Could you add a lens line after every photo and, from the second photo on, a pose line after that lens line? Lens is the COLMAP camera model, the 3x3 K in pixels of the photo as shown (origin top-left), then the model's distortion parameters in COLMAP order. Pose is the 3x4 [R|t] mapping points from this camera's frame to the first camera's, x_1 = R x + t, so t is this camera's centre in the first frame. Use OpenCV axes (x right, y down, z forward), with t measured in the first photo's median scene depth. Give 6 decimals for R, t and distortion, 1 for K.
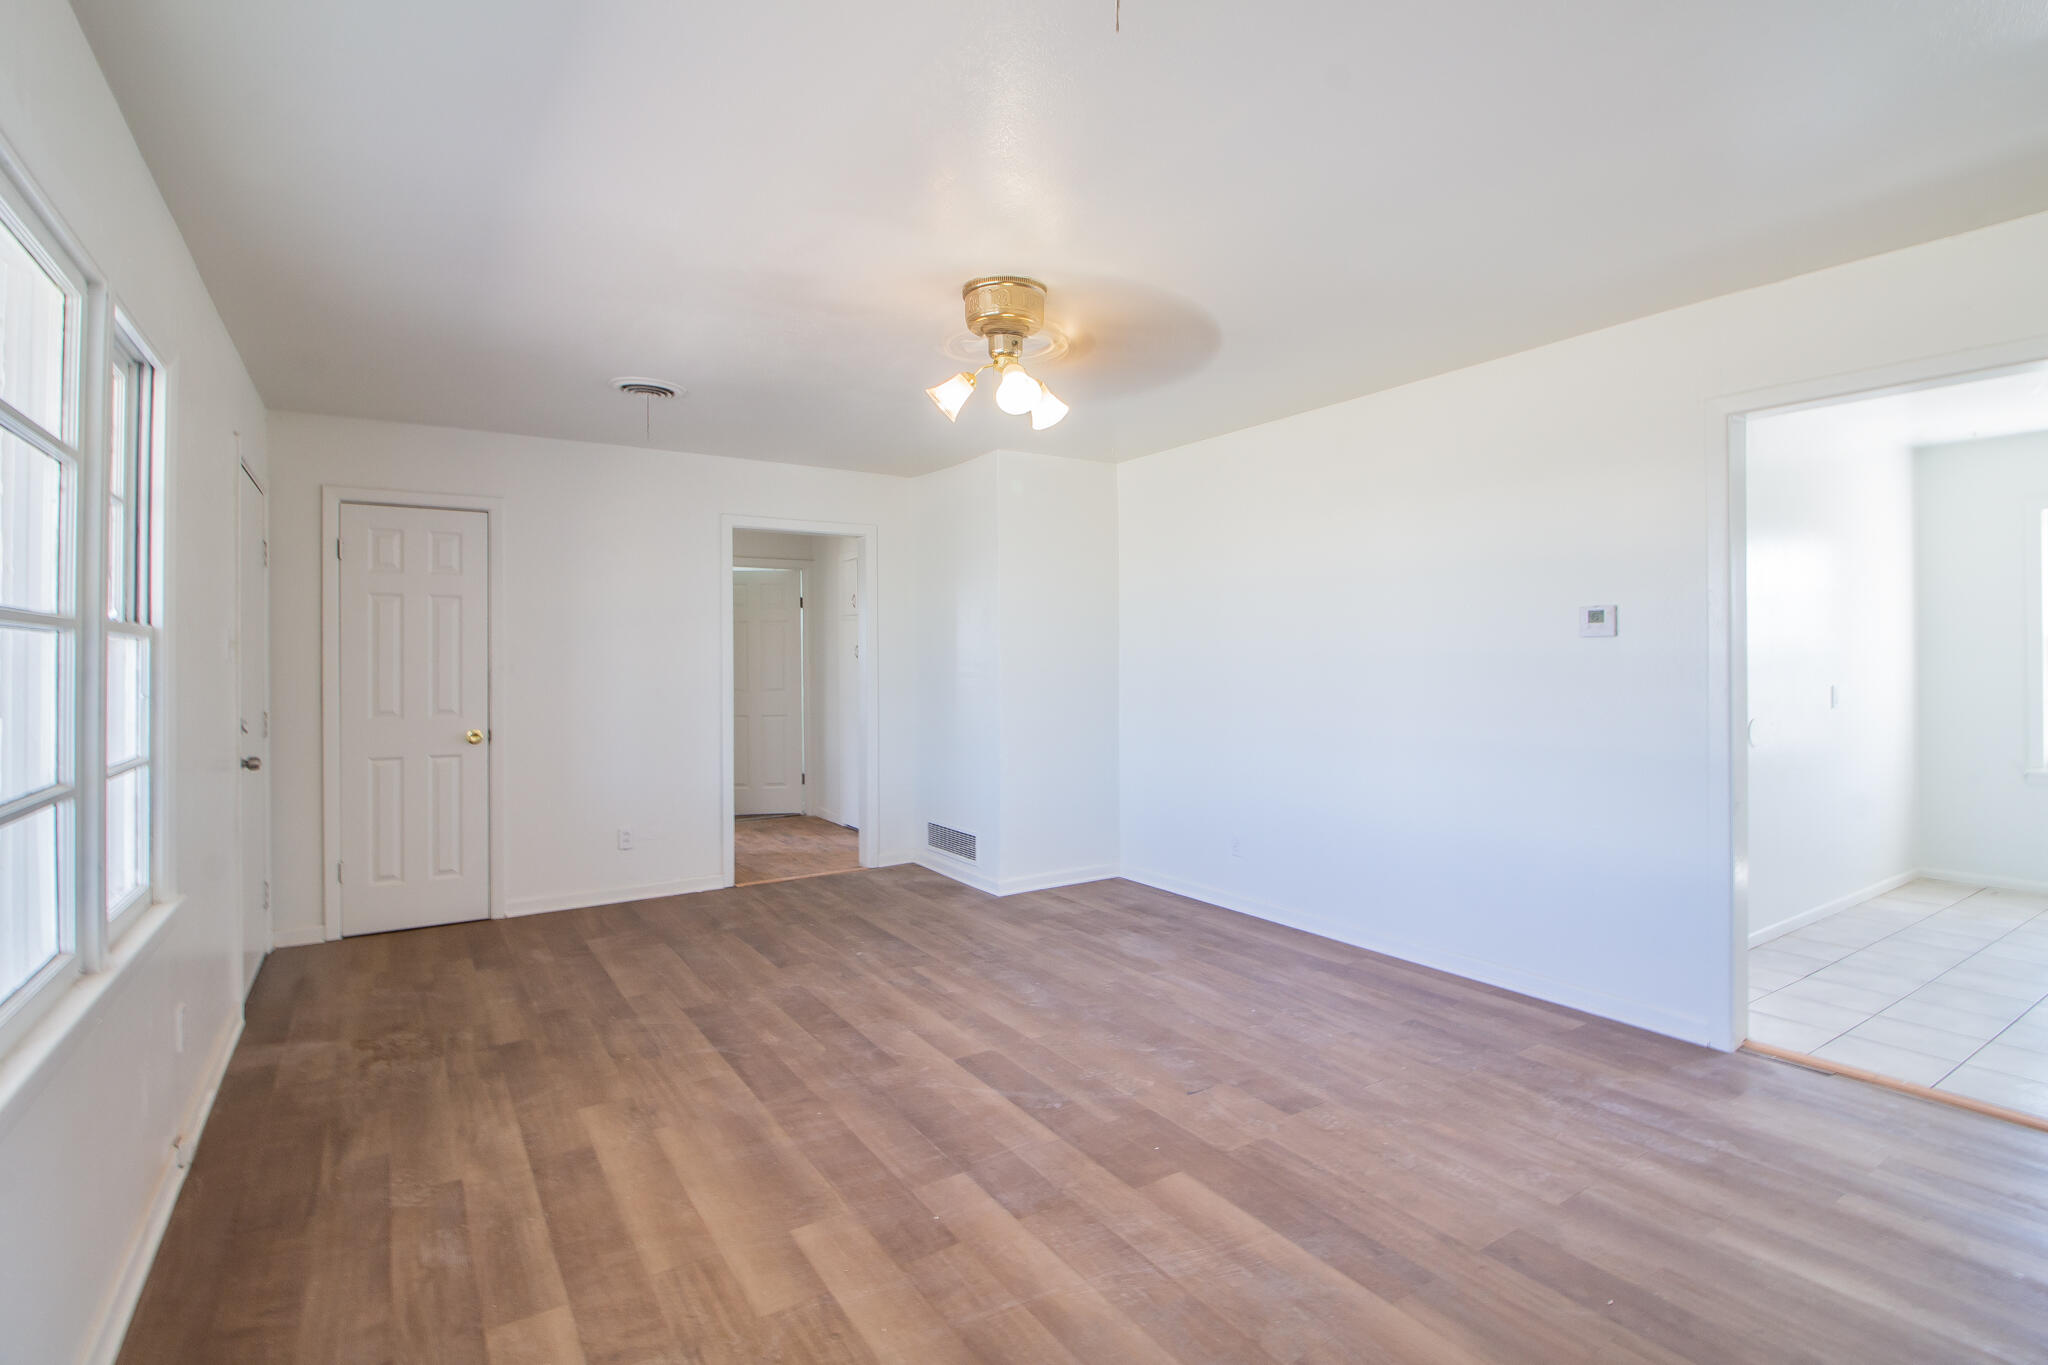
lens RADIAL K [[982.5, 0, 1049.7], [0, 982.5, 645.1], [0, 0, 1]] dist [0.001587, -0.010232]
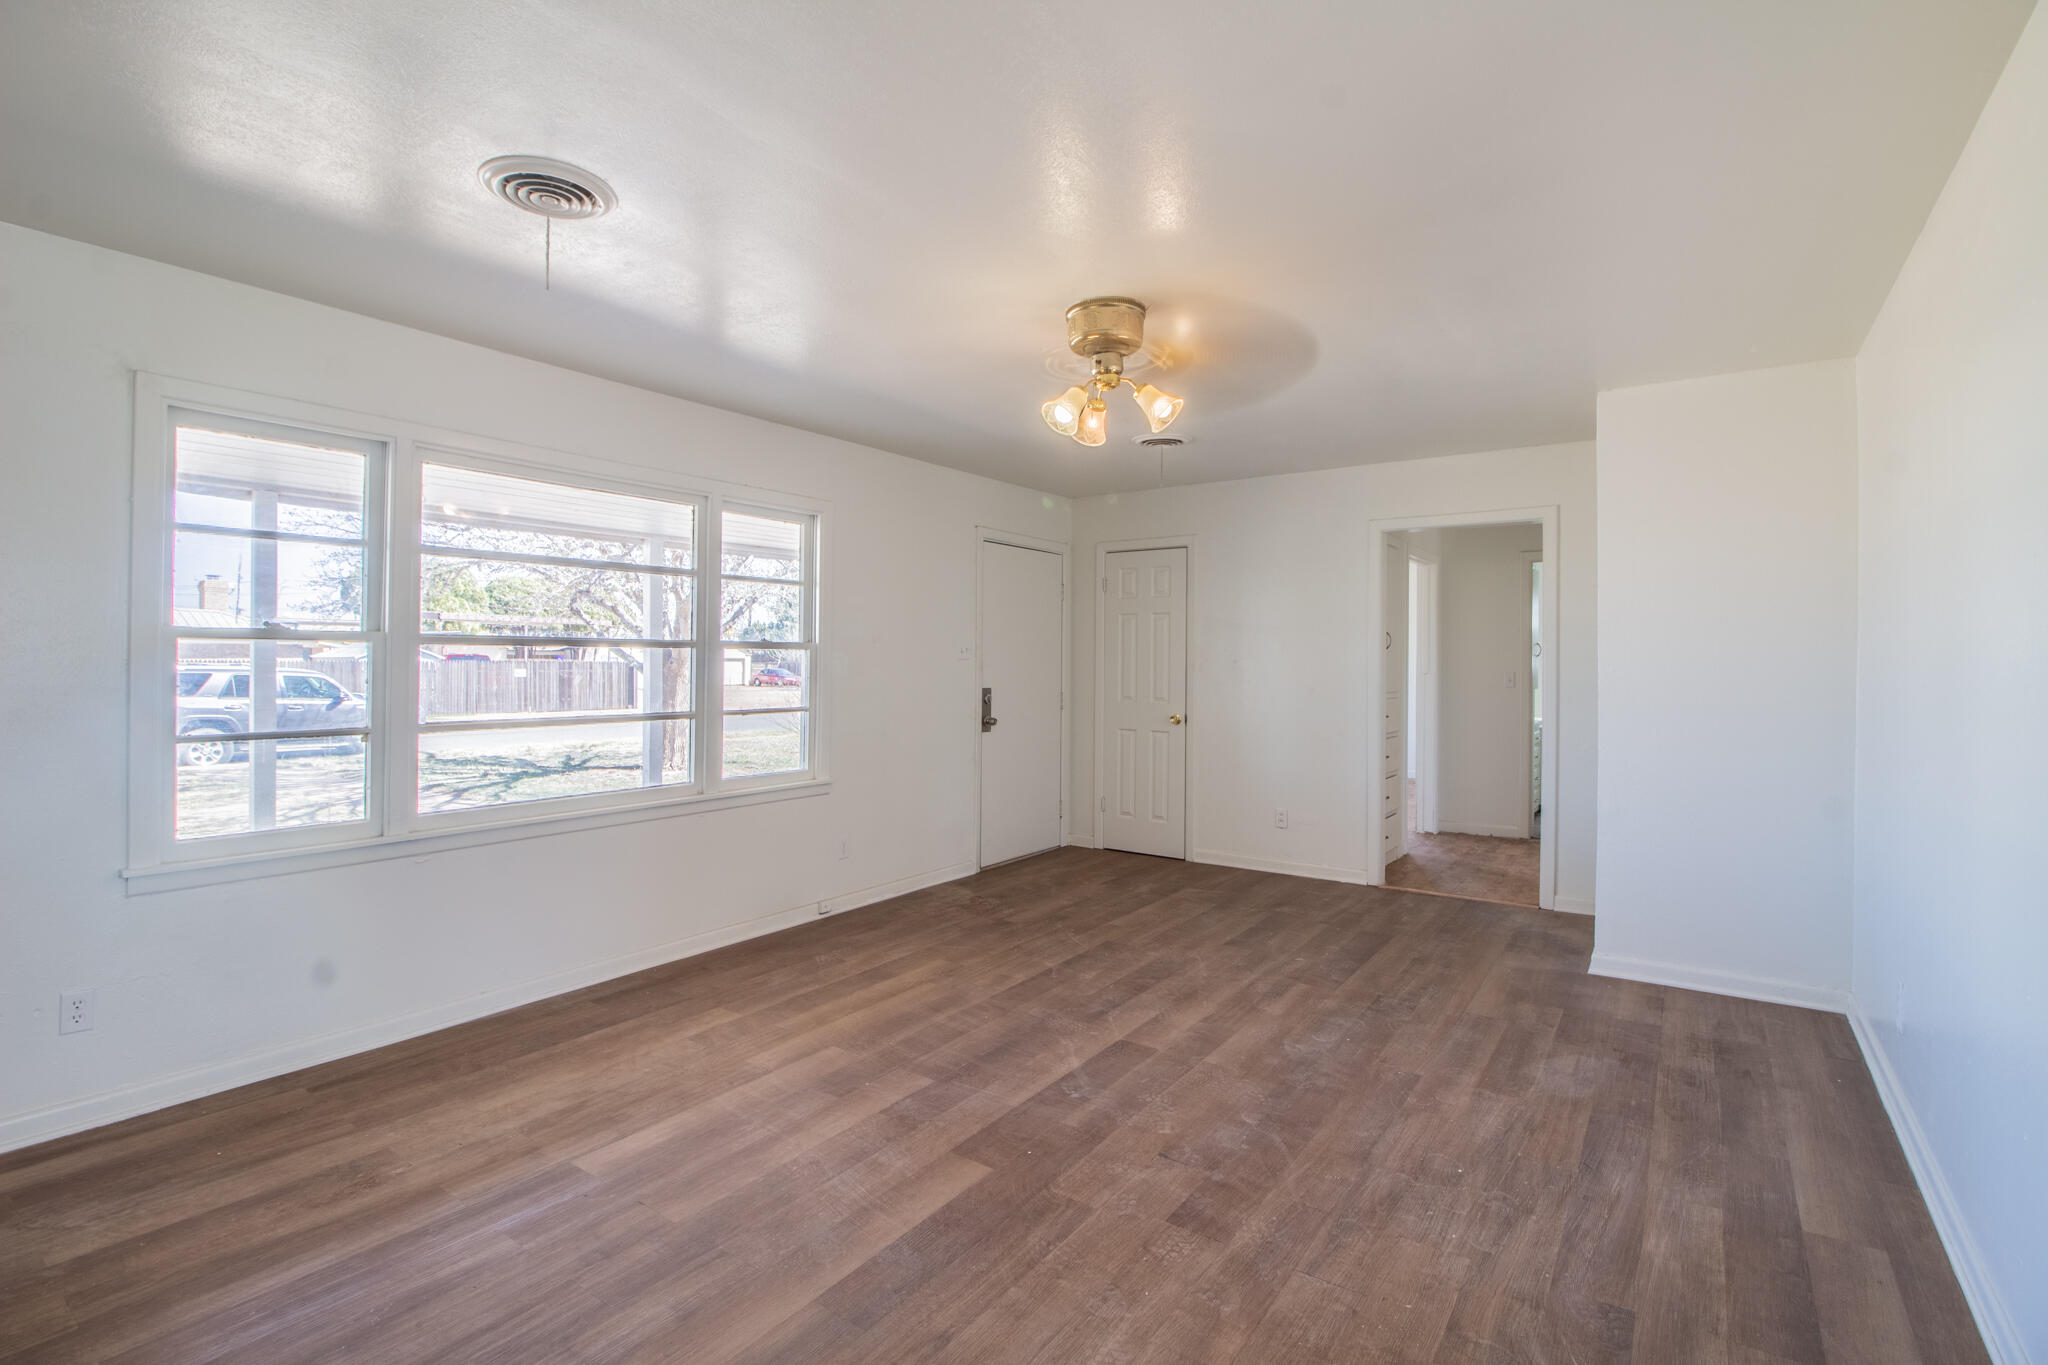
lens RADIAL K [[969.3, 0, 1012.3], [0, 969.3, 656.3], [0, 0, 1]] dist [-0.008369, -0.001708]
pose [[0.343265, 0.003969, -0.939230, 0.911952], [0.005267, 0.999967, 0.006151, 0.000882], [0.939224, -0.007058, 0.343233, 0.576616]]
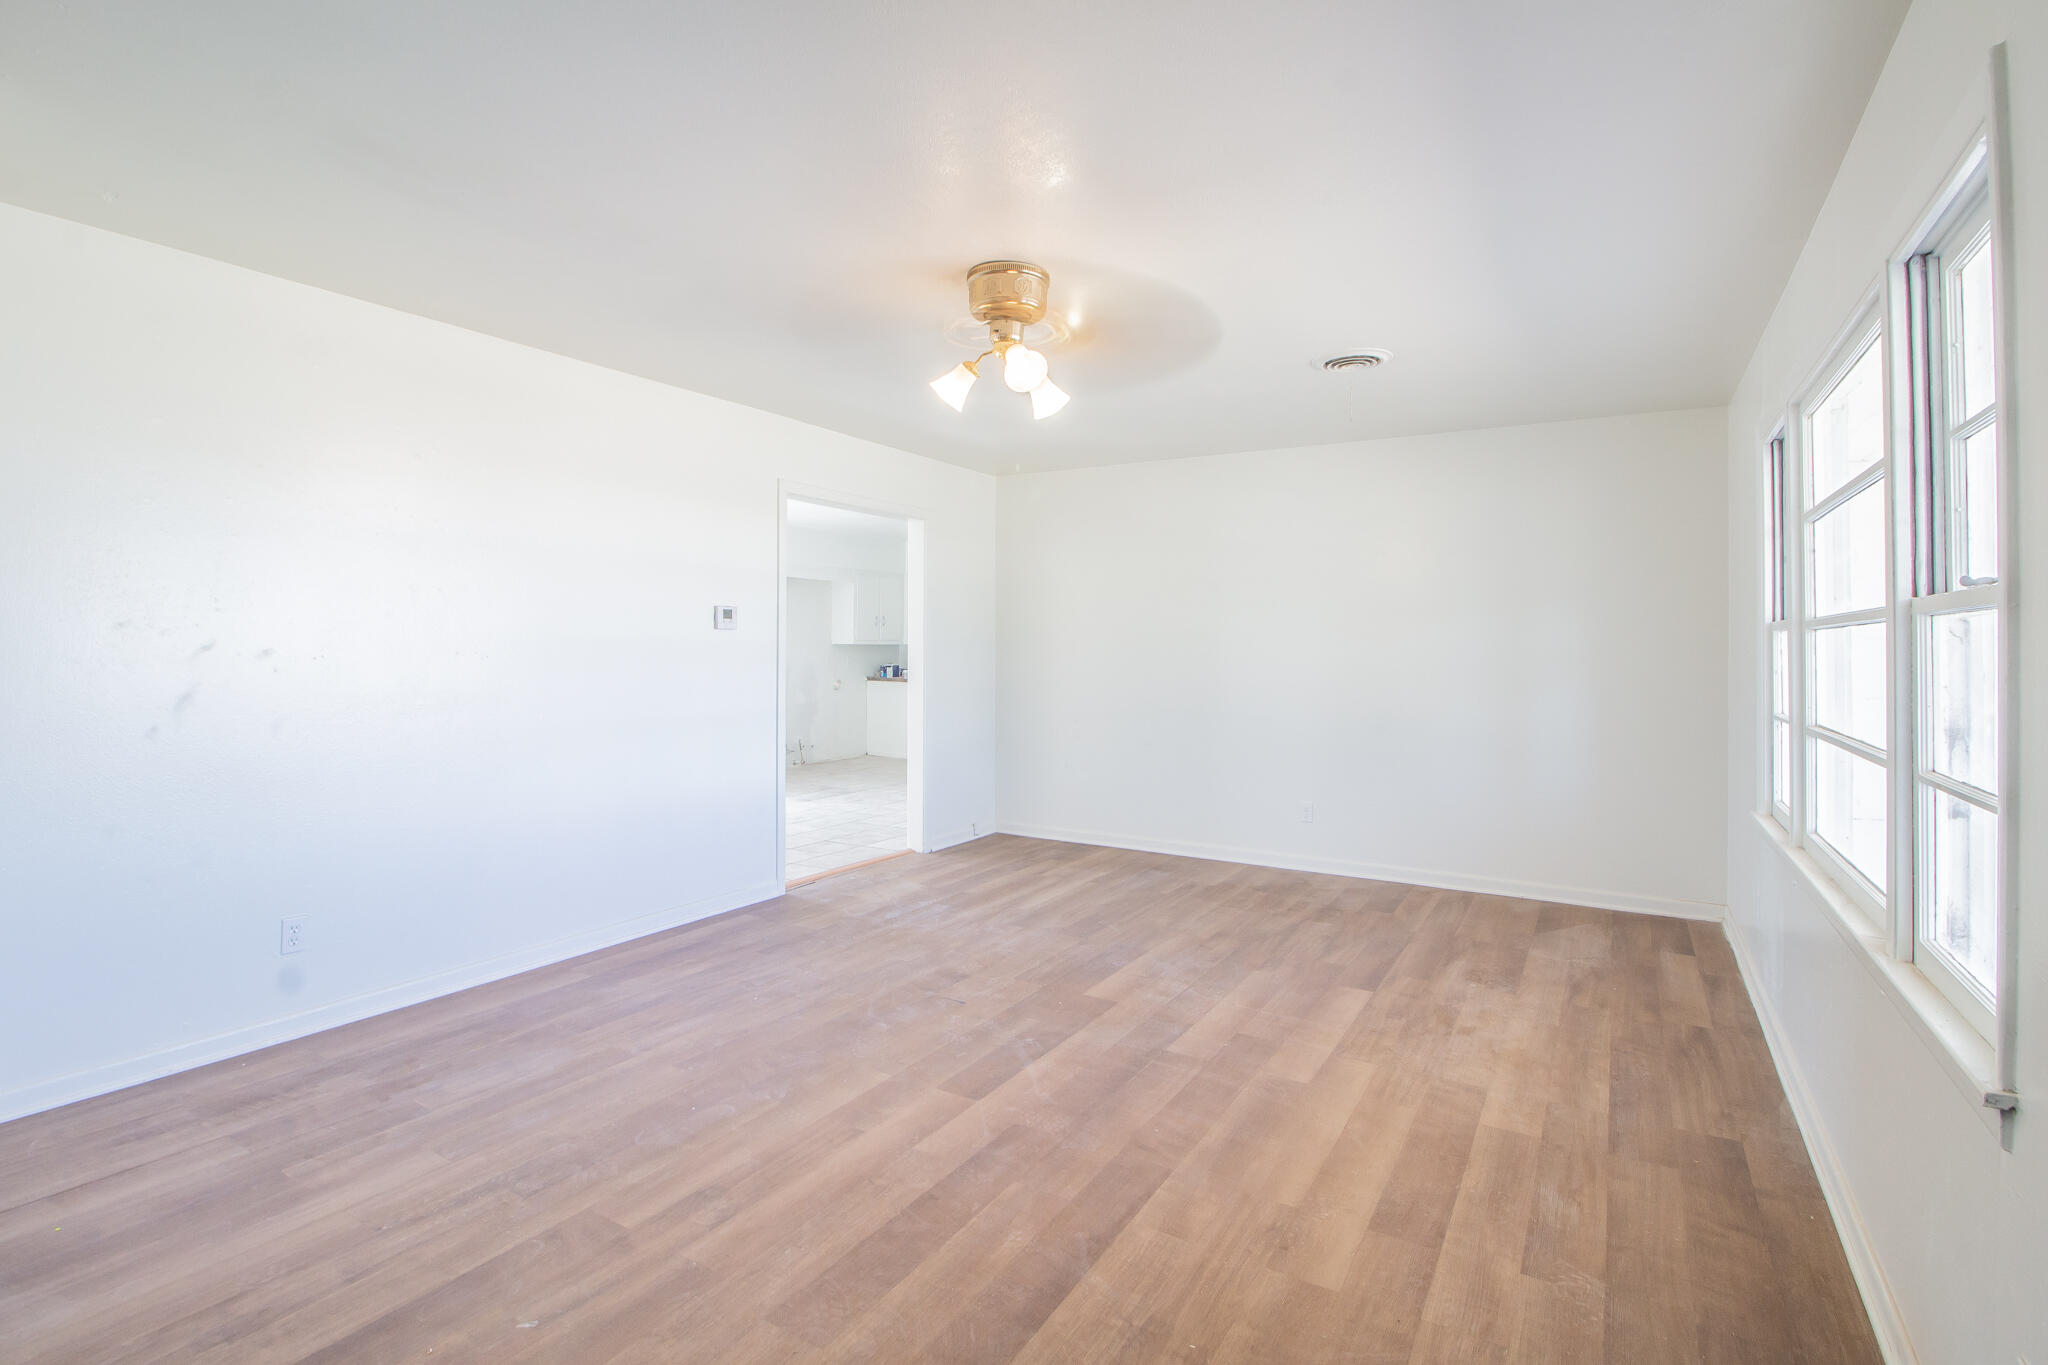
lens RADIAL K [[969.3, 0, 1012.3], [0, 969.3, 656.3], [0, 0, 1]] dist [-0.008369, -0.001708]
pose [[-0.409398, -0.006026, 0.912336, -0.965209], [-0.016049, 0.999871, -0.000598, 0.029849], [-0.912215, -0.014887, -0.409442, 1.437728]]
